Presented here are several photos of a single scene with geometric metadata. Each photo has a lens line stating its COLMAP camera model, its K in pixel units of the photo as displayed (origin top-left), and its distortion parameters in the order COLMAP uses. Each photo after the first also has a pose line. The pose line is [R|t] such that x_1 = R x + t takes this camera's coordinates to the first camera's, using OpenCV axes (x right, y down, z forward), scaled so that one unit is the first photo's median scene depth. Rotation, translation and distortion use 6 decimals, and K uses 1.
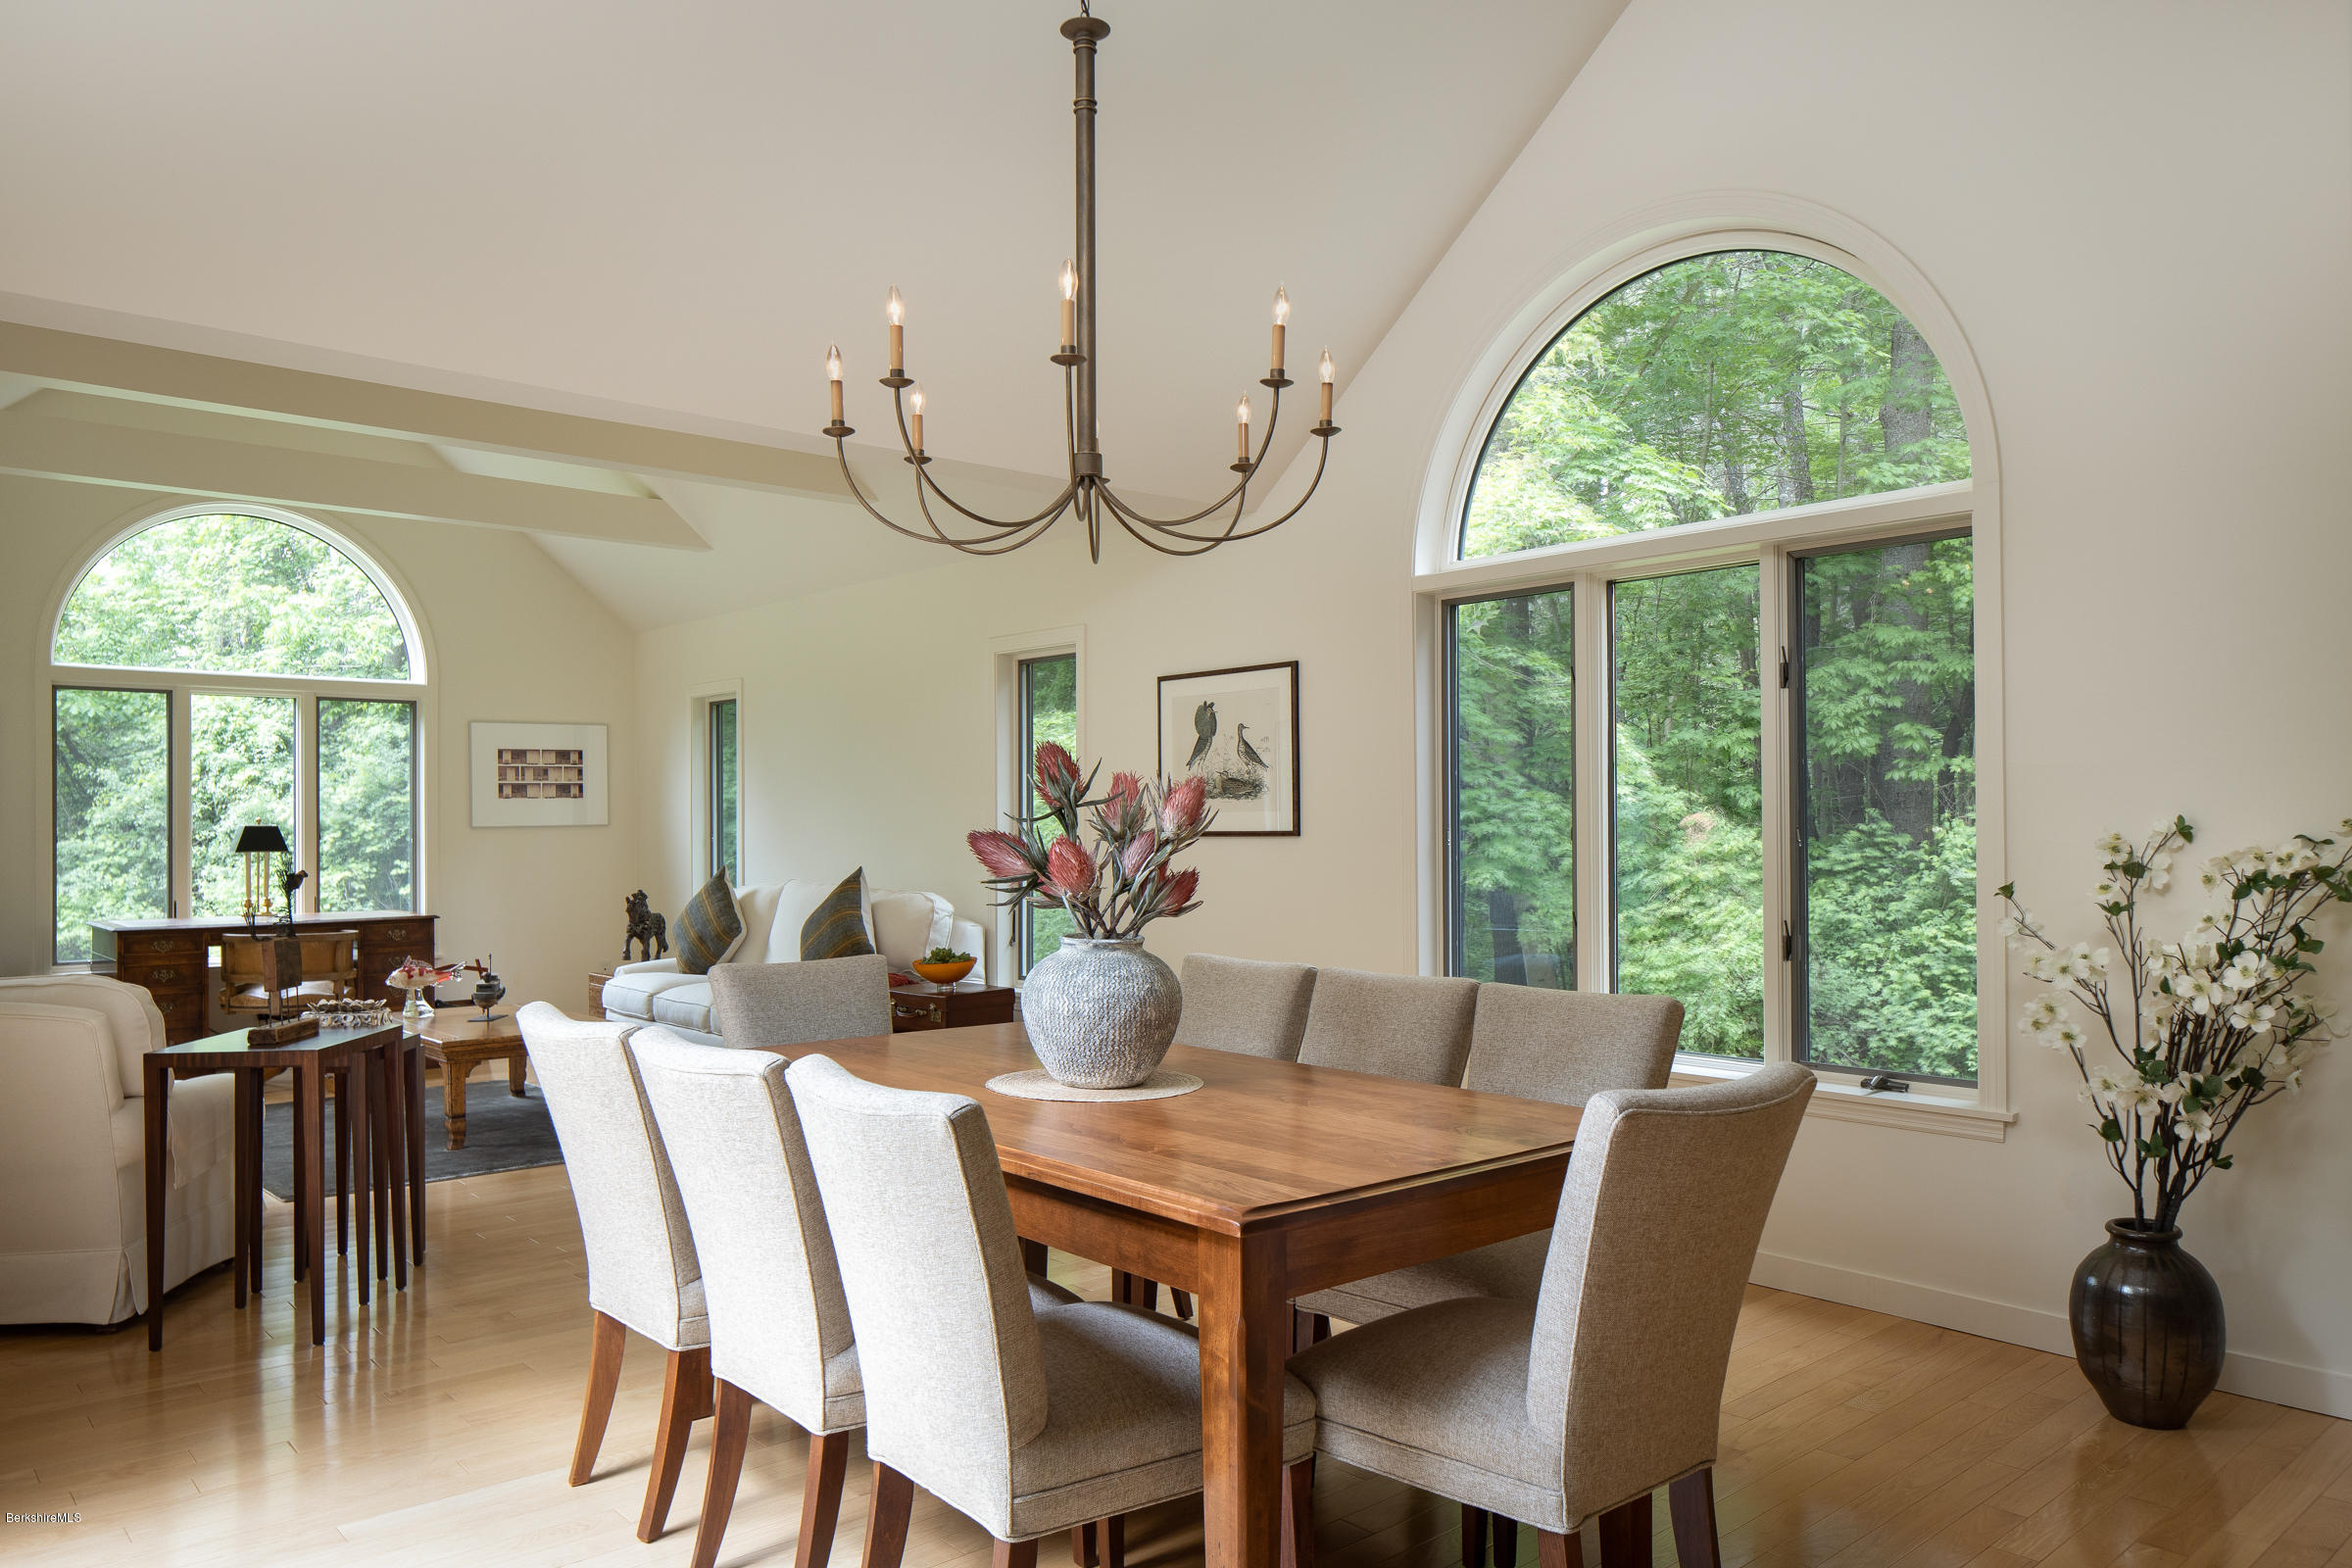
lens RADIAL K [[1605.4, 0, 1173.6], [0, 1605.4, 797.9], [0, 0, 1]] dist [-0.005042, -0.002164]
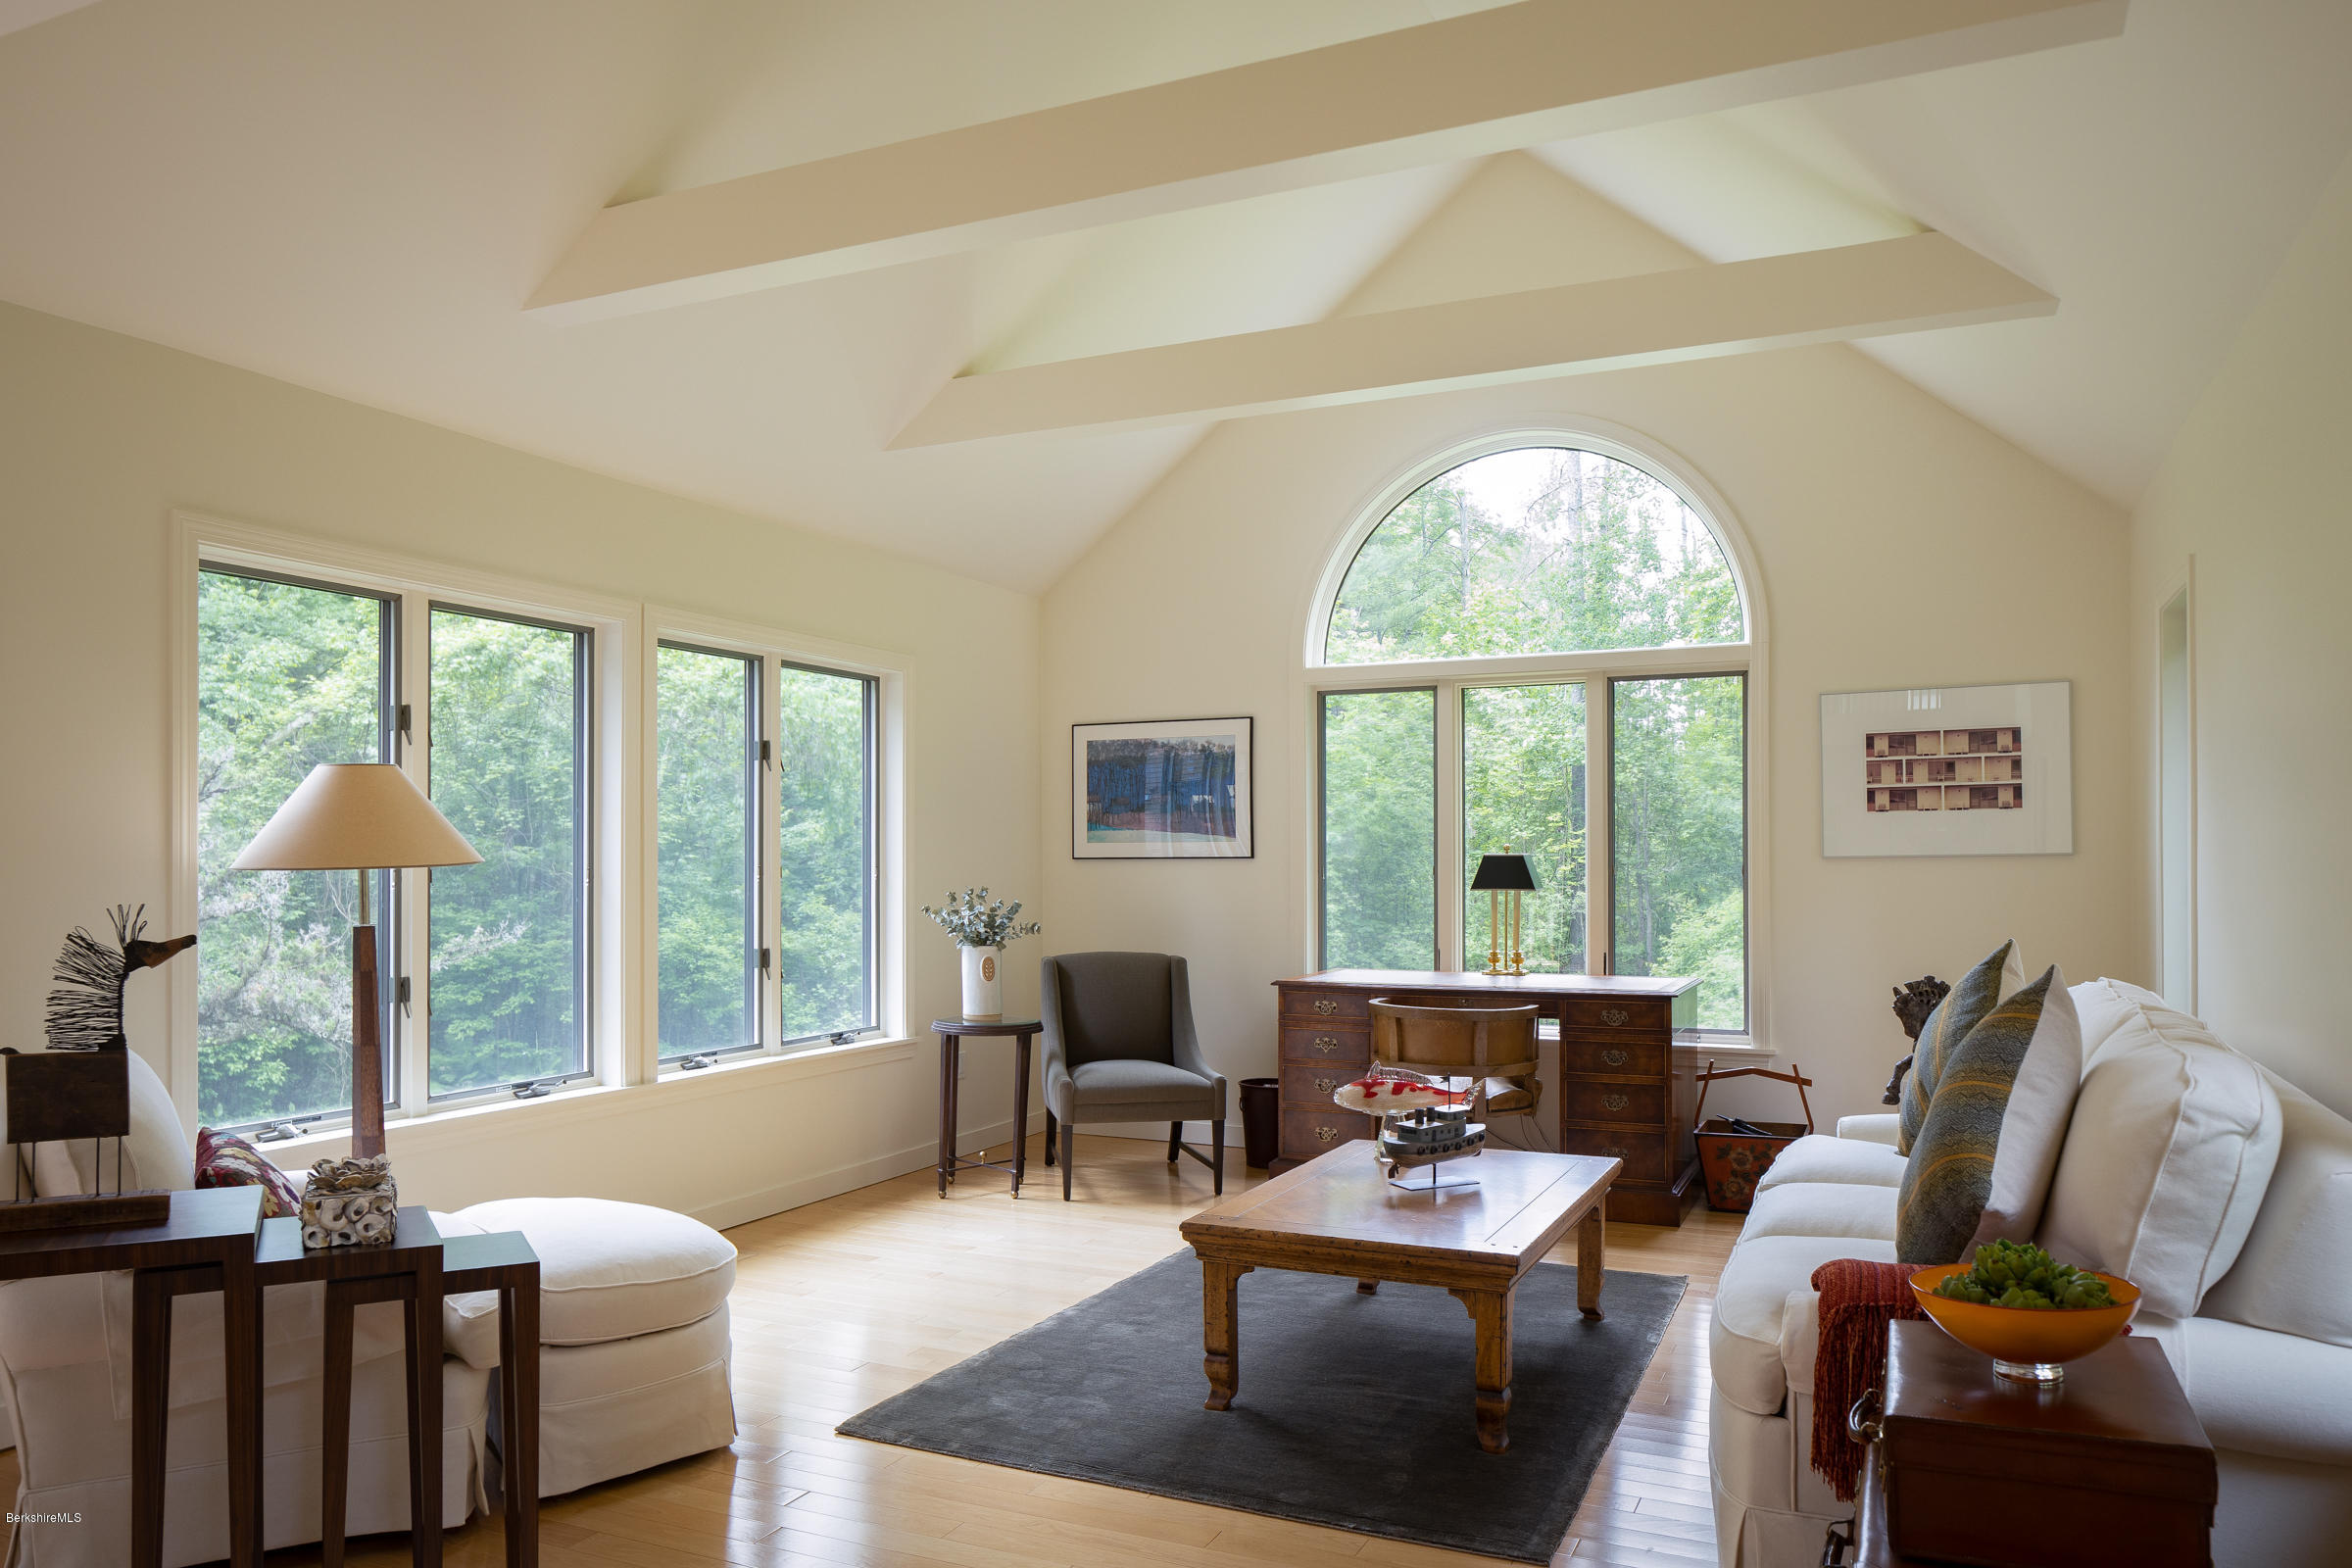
lens RADIAL K [[1605.4, 0, 1158.9], [0, 1605.4, 844.8], [0, 0, 1]] dist [-0.005042, -0.002164]
pose [[0.399949, -0.004176, -0.916528, 0.053213], [0.016165, 0.999866, 0.002498, 0.008003], [0.916395, -0.015815, 0.399963, 0.542235]]
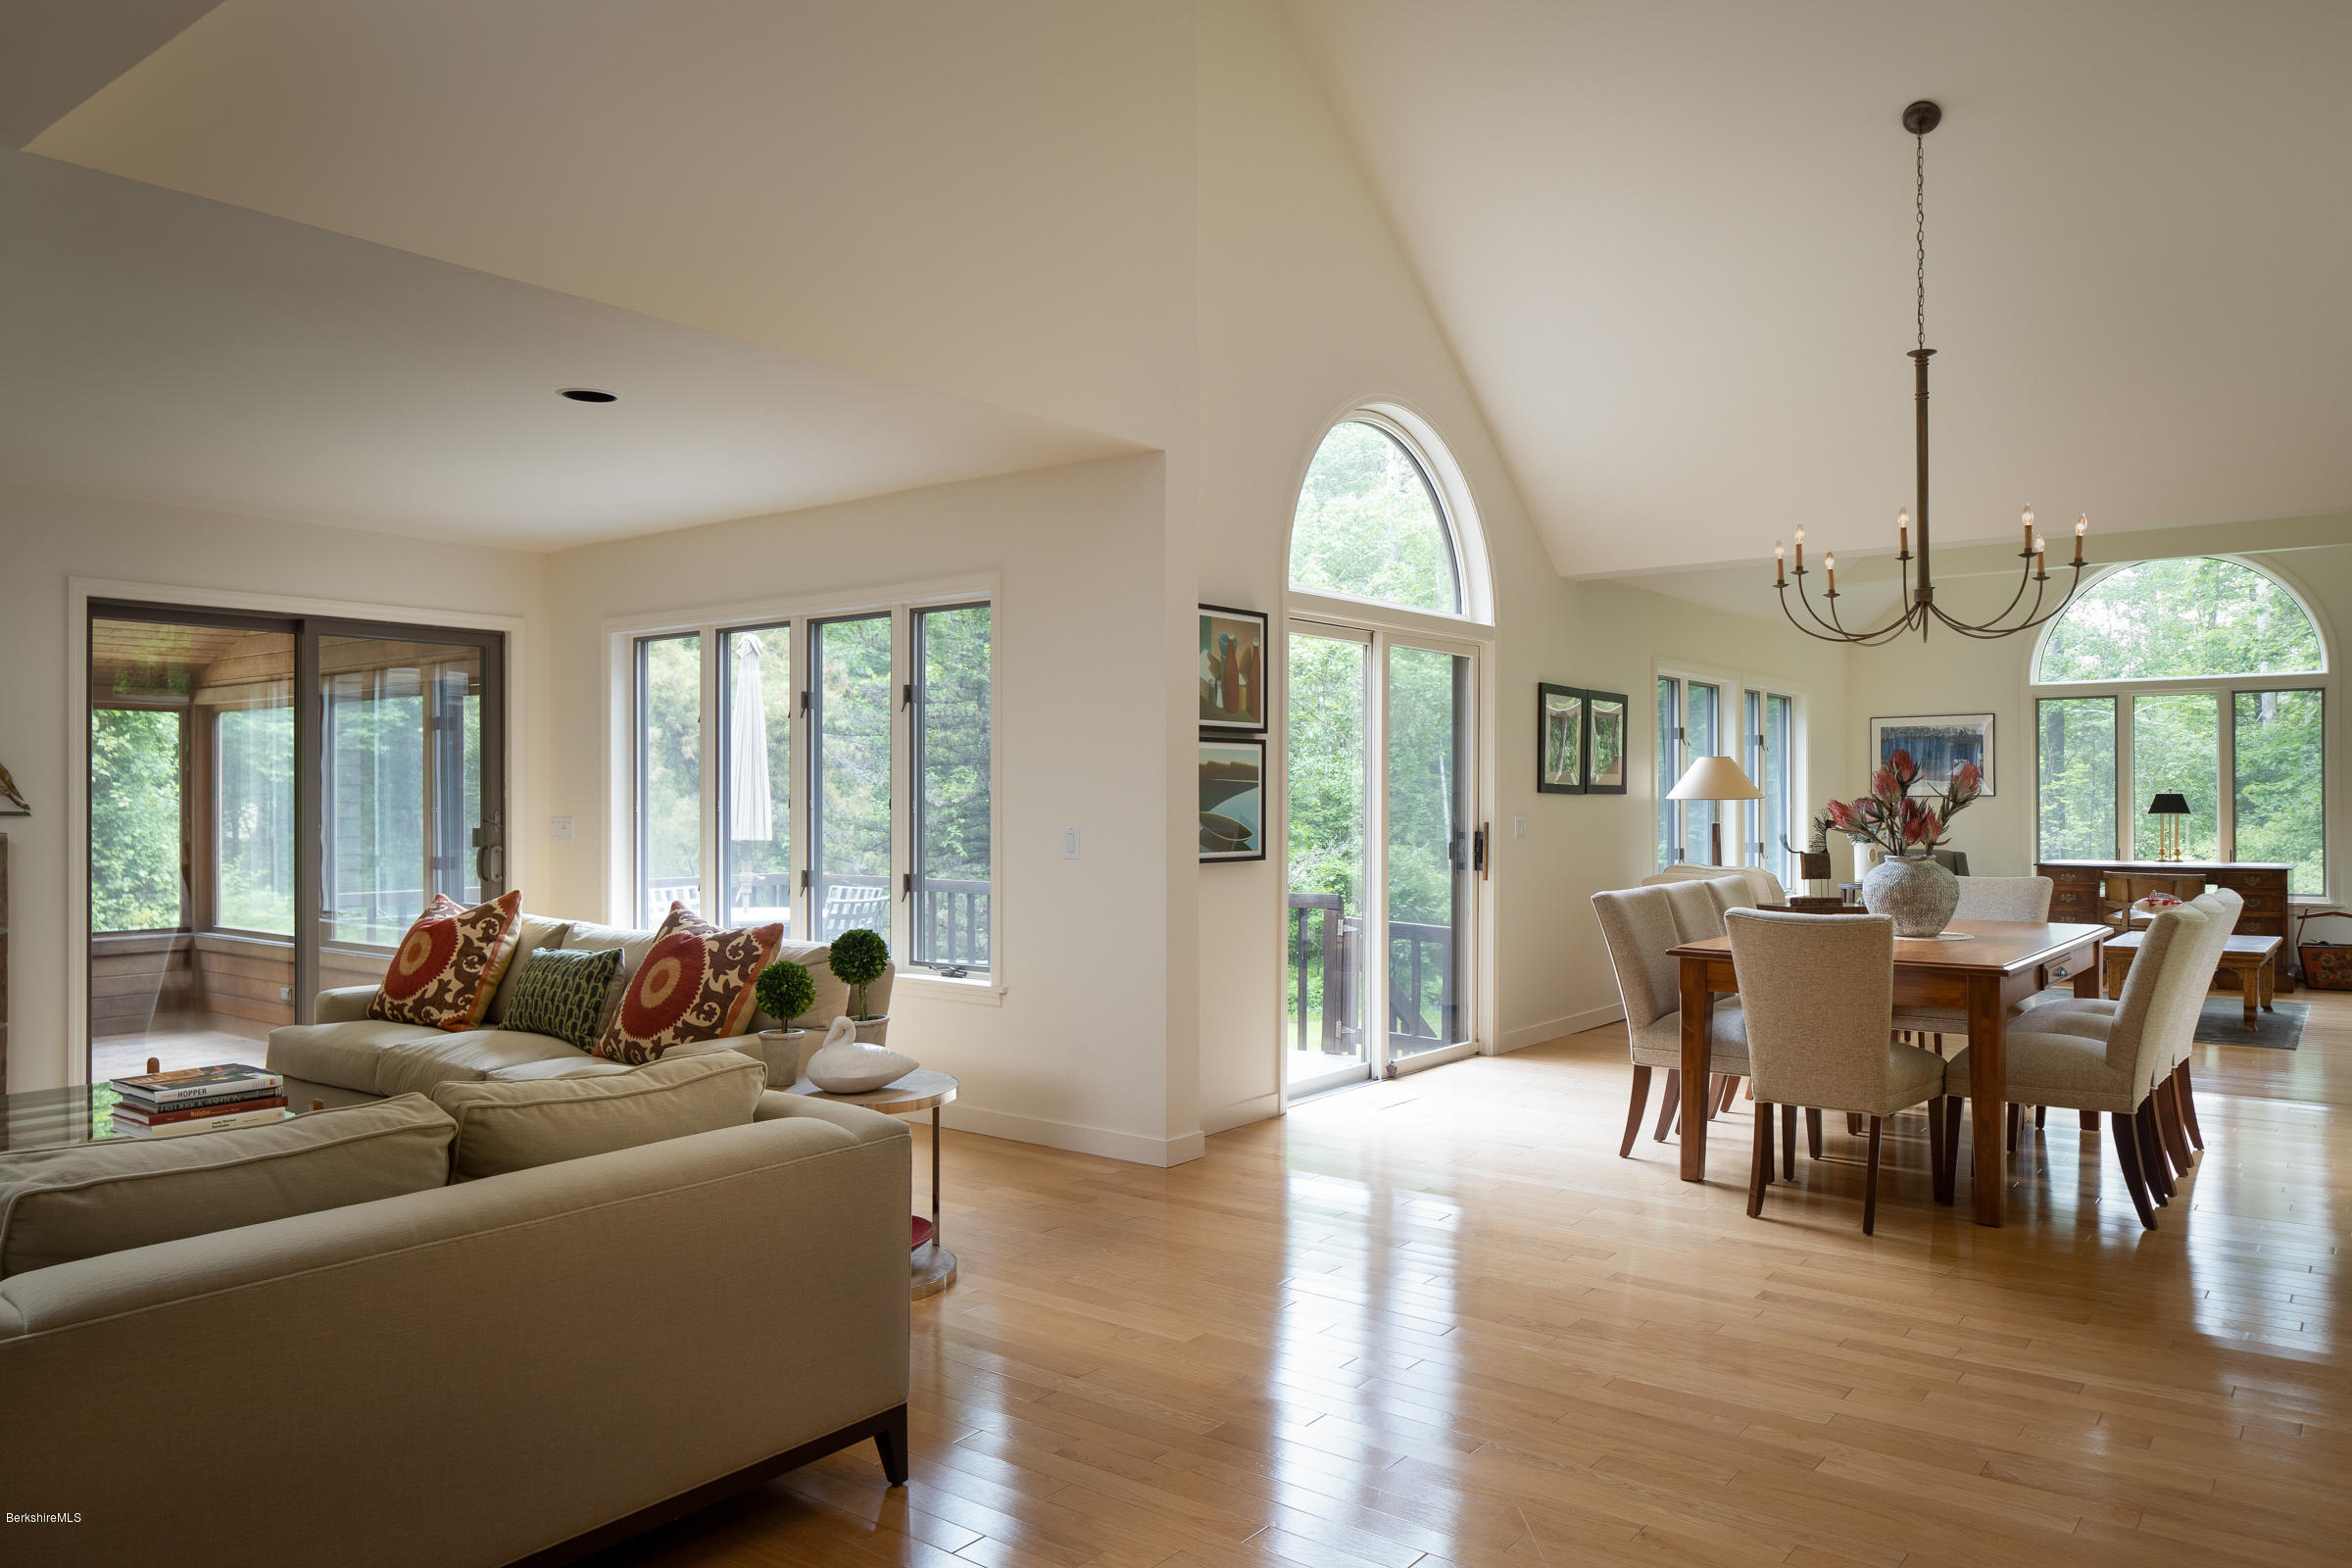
lens RADIAL K [[1605.4, 0, 1168.8], [0, 1605.4, 783.3], [0, 0, 1]] dist [-0.005042, -0.002164]
pose [[0.196324, -0.006846, -0.980515, 0.556166], [0.019054, 0.999813, -0.003166, -0.002489], [0.980354, -0.018062, 0.196418, -0.069082]]
